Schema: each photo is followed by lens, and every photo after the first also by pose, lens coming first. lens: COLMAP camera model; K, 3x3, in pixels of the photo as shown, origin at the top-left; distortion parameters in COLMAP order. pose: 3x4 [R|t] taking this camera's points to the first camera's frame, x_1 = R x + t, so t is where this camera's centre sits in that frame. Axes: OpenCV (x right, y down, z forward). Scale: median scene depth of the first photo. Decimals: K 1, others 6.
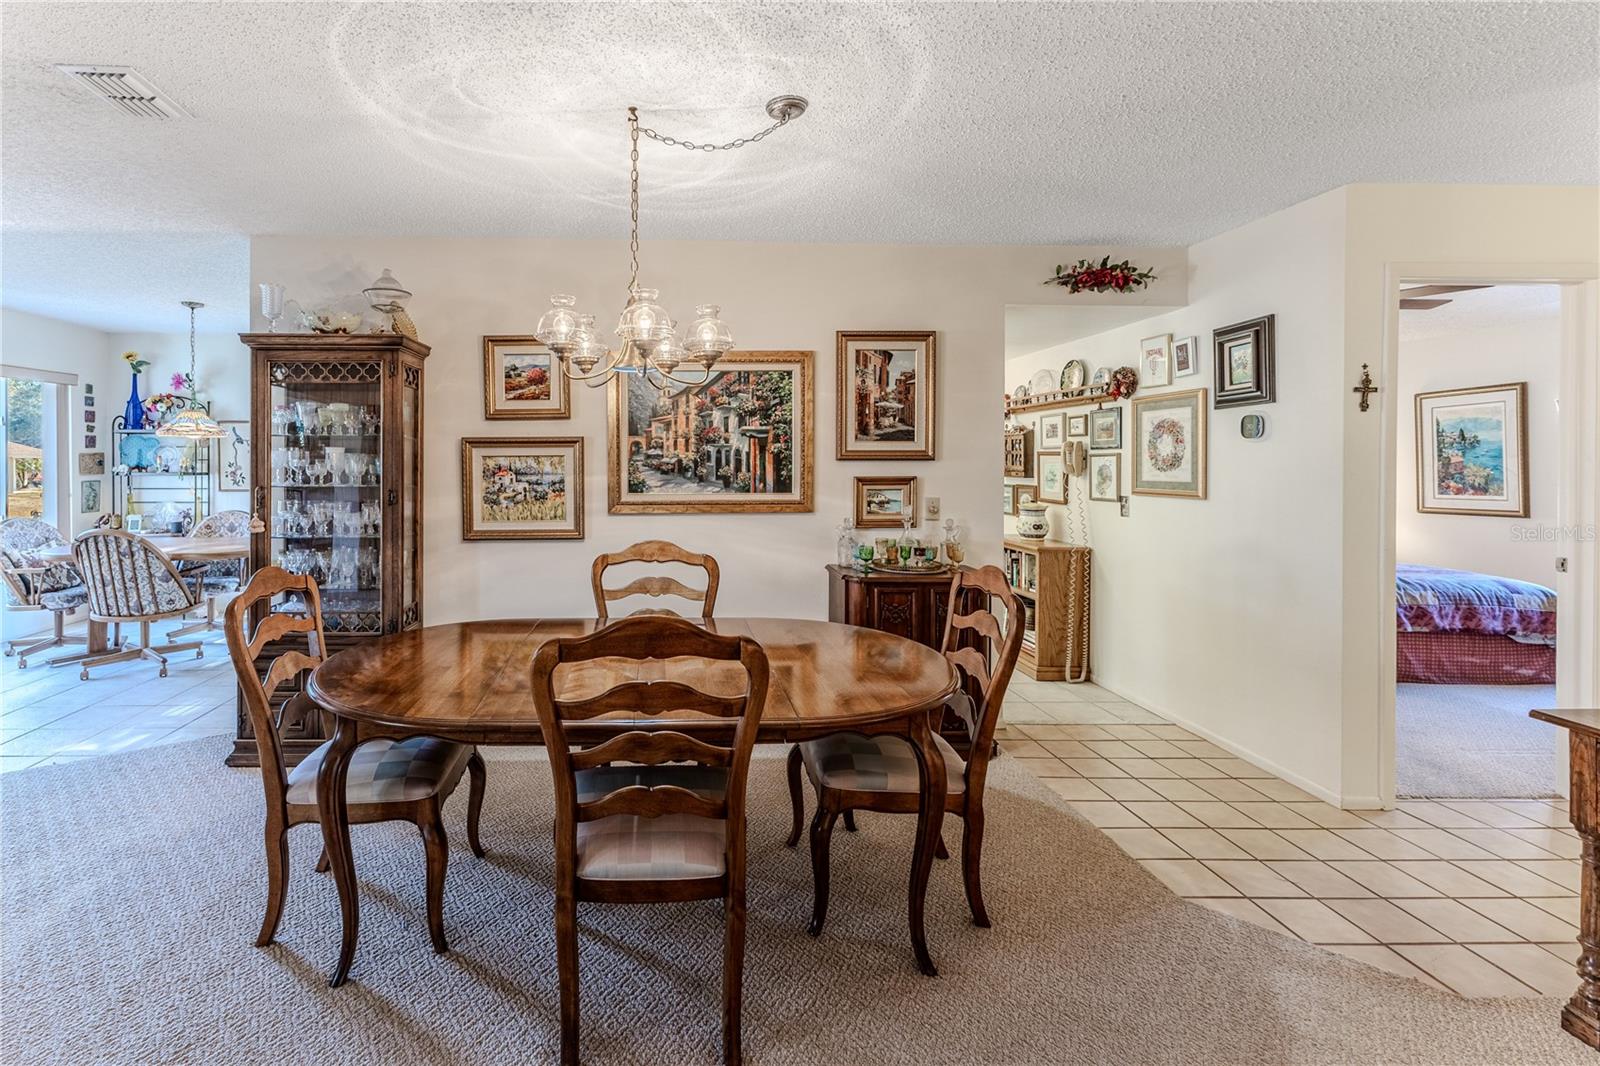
lens RADIAL K [[708.9, 0, 685.9], [0, 708.9, 463.9], [0, 0, 1]] dist [0.013216, -0.002410]
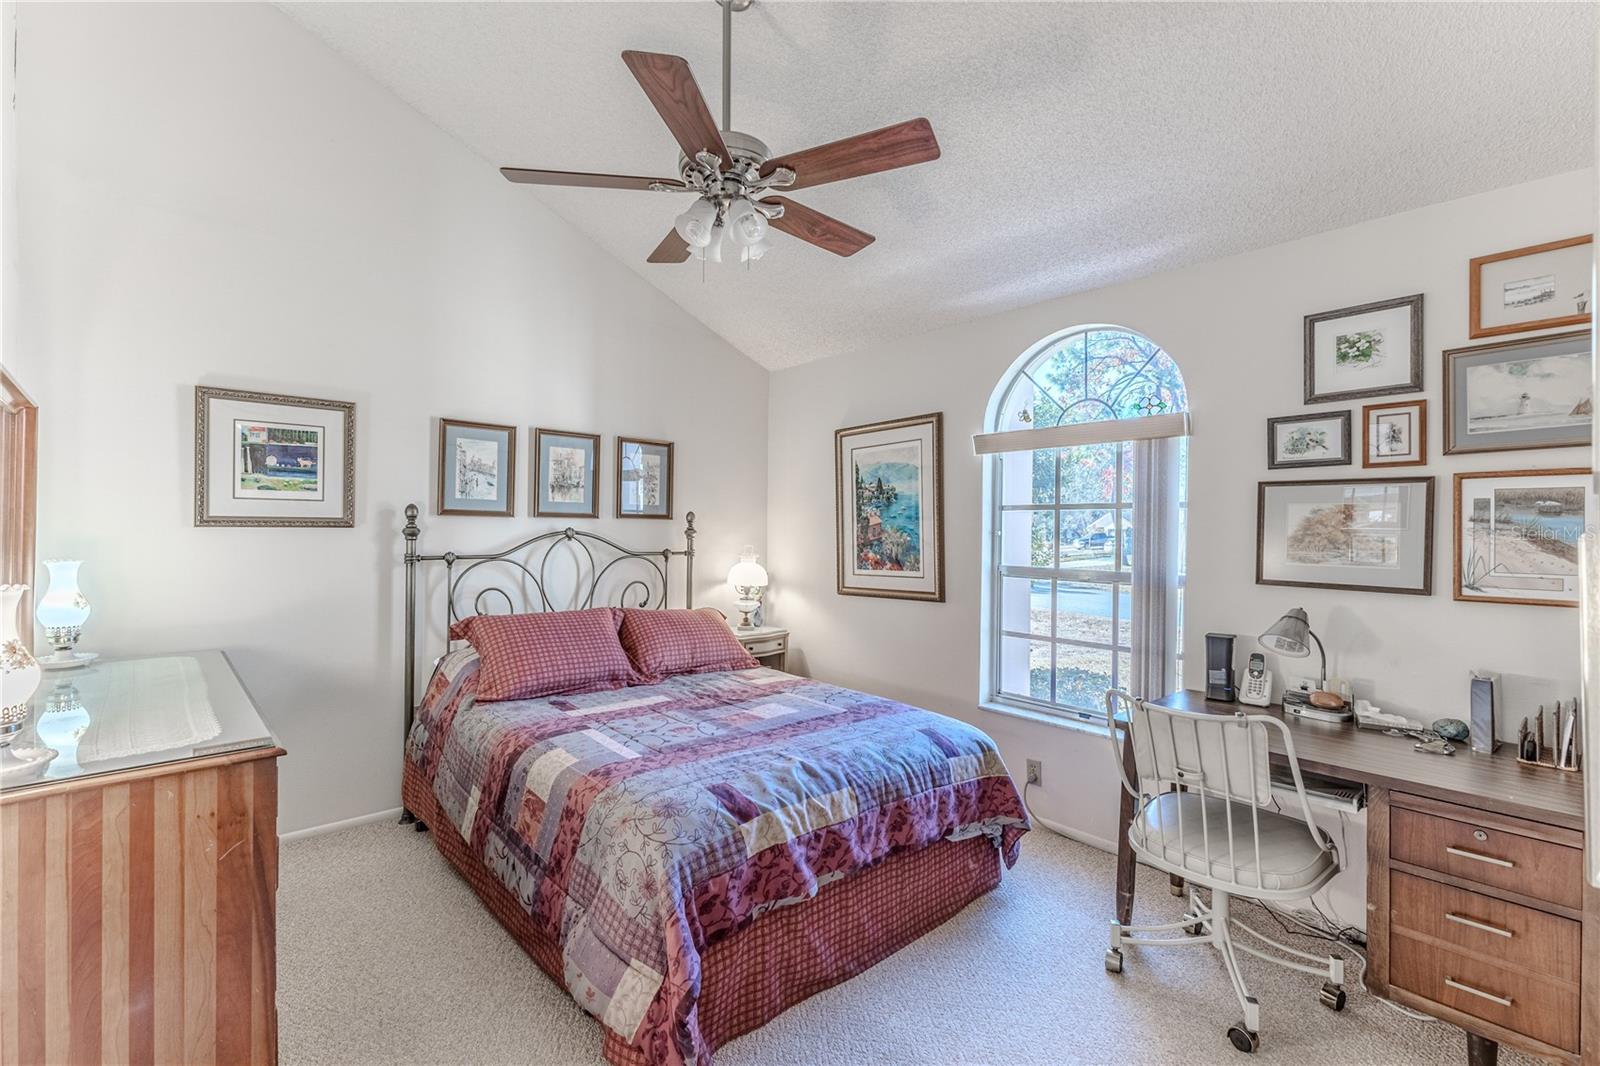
lens RADIAL K [[708.9, 0, 792.1], [0, 708.9, 526.5], [0, 0, 1]] dist [0.013216, -0.002410]
pose [[0.753467, 0.002311, 0.657481, 0.690265], [-0.000495, 0.999996, -0.002947, 0.002044], [-0.657485, 0.001895, 0.753465, 0.658052]]
